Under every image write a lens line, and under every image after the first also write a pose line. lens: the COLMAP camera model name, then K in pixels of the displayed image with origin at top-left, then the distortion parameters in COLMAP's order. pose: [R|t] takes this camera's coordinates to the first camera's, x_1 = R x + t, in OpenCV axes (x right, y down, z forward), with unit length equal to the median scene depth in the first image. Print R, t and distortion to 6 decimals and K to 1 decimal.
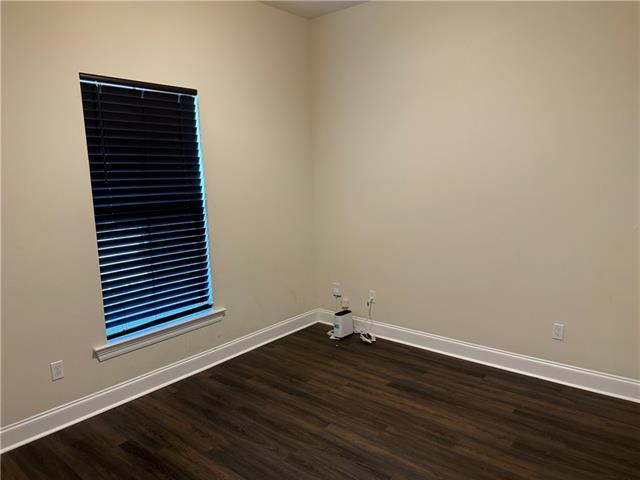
lens RADIAL K [[447.9, 0, 320.4], [0, 447.9, 242.8], [0, 0, 1]] dist [0.109838, -0.146412]
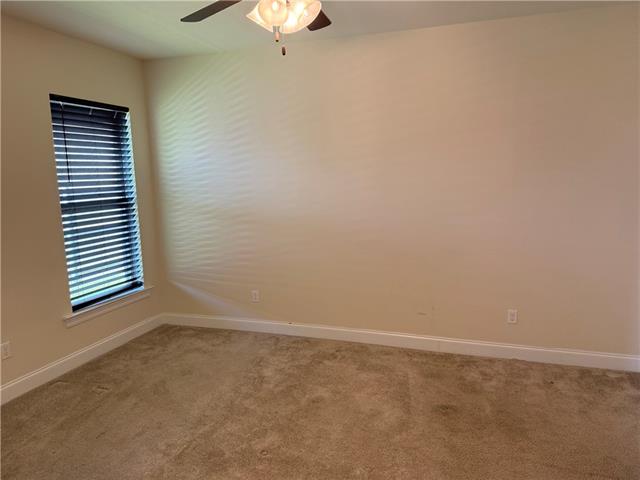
lens RADIAL K [[447.9, 0, 320.4], [0, 447.9, 242.8], [0, 0, 1]] dist [0.109838, -0.146412]
pose [[0.924396, -0.055039, 0.377442, -0.292908], [0.058299, 0.998295, 0.002792, 0.062954], [-0.376952, 0.019424, 0.926029, -0.366775]]
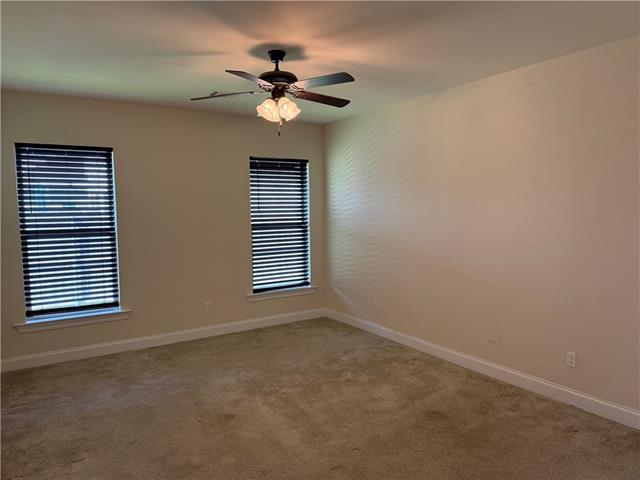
lens RADIAL K [[447.9, 0, 320.4], [0, 447.9, 242.8], [0, 0, 1]] dist [0.109838, -0.146412]
pose [[0.960873, 0.033393, -0.274970, 0.298376], [-0.051889, 0.996833, -0.060266, 0.100897], [0.272087, 0.072176, 0.959562, -0.711470]]
